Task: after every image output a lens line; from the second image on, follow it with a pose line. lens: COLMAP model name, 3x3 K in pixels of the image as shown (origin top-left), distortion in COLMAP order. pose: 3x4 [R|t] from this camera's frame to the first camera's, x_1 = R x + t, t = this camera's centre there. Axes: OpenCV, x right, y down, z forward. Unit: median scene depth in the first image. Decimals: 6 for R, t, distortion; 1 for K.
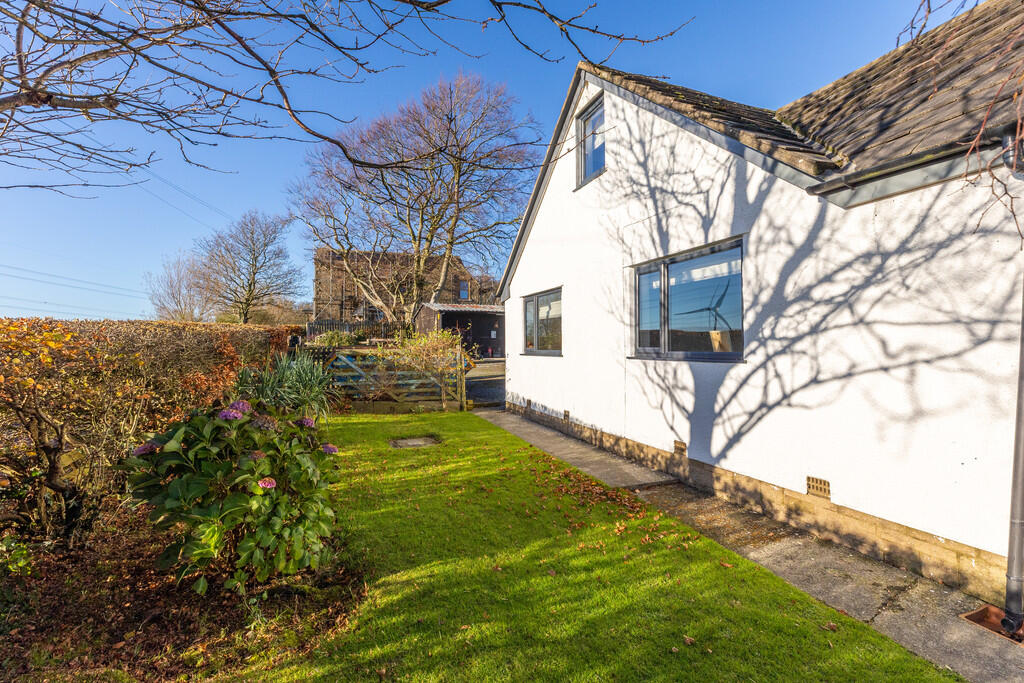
lens RADIAL K [[470.7, 0, 518.0], [0, 470.7, 340.0], [0, 0, 1]] dist [0.002541, -0.000658]
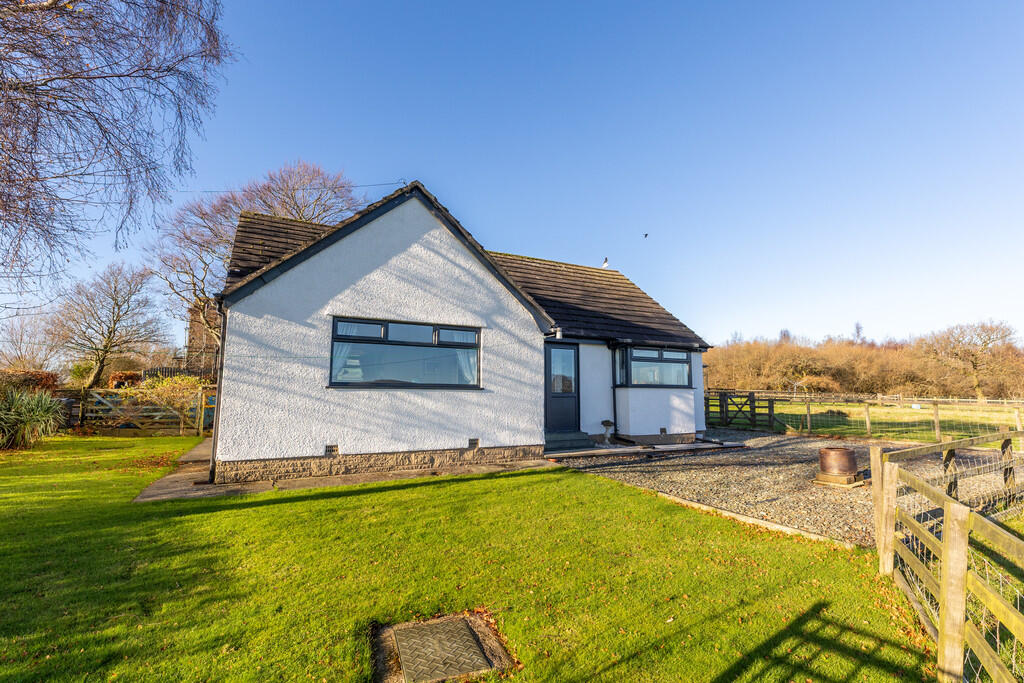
lens RADIAL K [[470.7, 0, 507.0], [0, 470.7, 345.3], [0, 0, 1]] dist [0.002541, -0.000658]
pose [[0.991666, 0.016651, 0.127756, 0.576443], [-0.004438, 0.995440, -0.095291, 0.018331], [-0.128760, 0.093930, 0.987217, -0.450005]]
